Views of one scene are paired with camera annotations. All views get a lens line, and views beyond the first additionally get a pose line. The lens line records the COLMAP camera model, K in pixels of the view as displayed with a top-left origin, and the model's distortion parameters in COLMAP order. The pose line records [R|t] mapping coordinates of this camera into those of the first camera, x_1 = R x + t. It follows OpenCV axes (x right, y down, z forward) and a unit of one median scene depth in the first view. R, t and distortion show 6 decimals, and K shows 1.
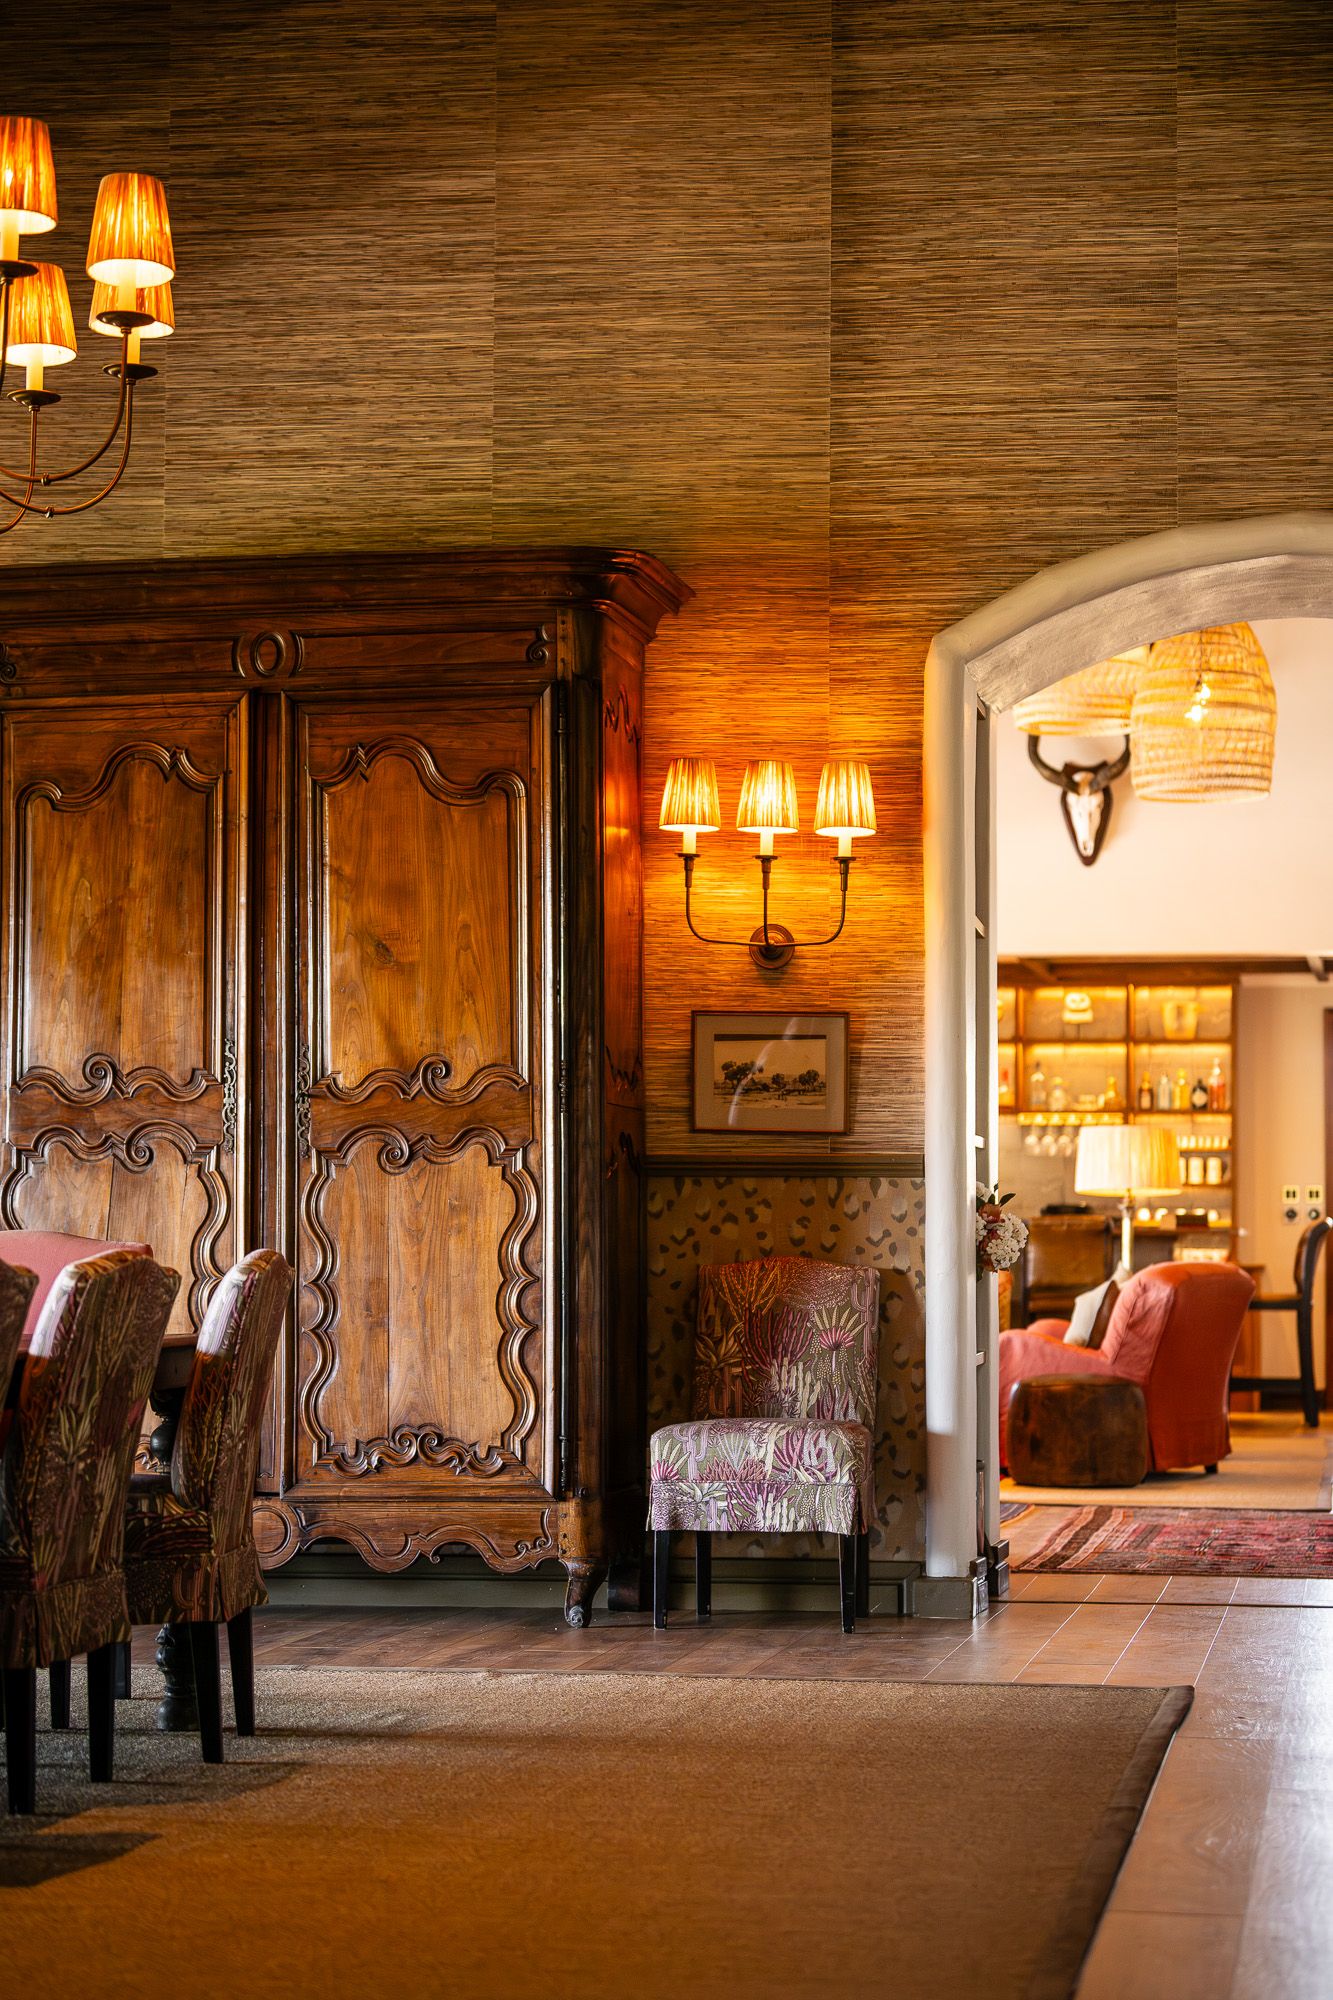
lens RADIAL K [[4033.1, 0, 666.0], [0, 4033.1, 995.4], [0, 0, 1]] dist [0.006707, 0.000000]
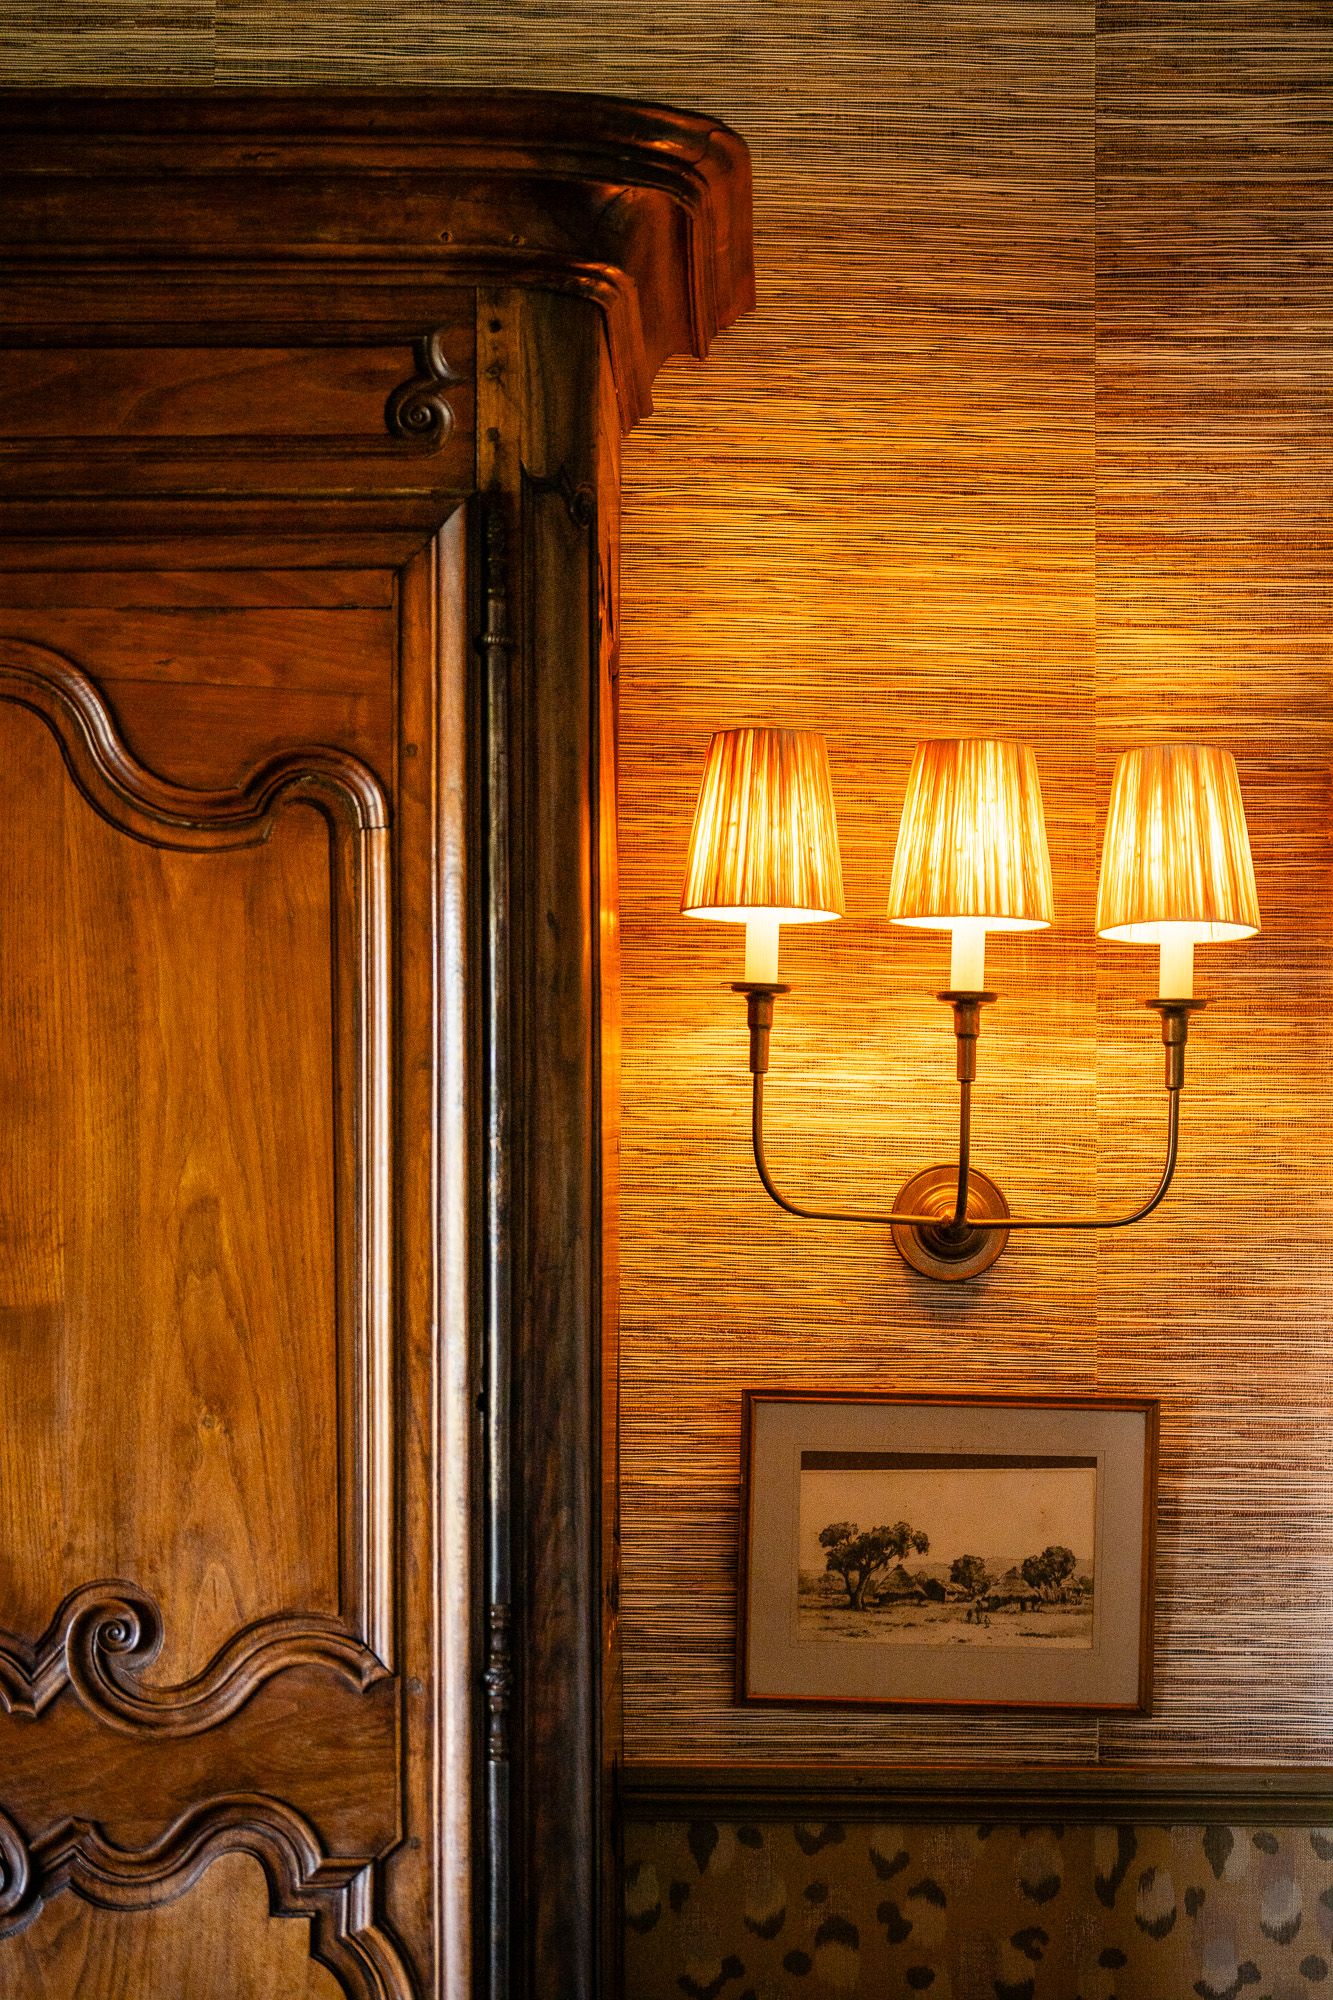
lens RADIAL K [[4033.1, 0, 666.2], [0, 4033.1, 1014.0], [0, 0, 1]] dist [0.006707, 0.000000]
pose [[0.987038, 0.011696, 0.160062, -0.062960], [-0.012410, 0.999917, 0.003462, -0.033287], [-0.160009, -0.005404, 0.987101, 0.627443]]
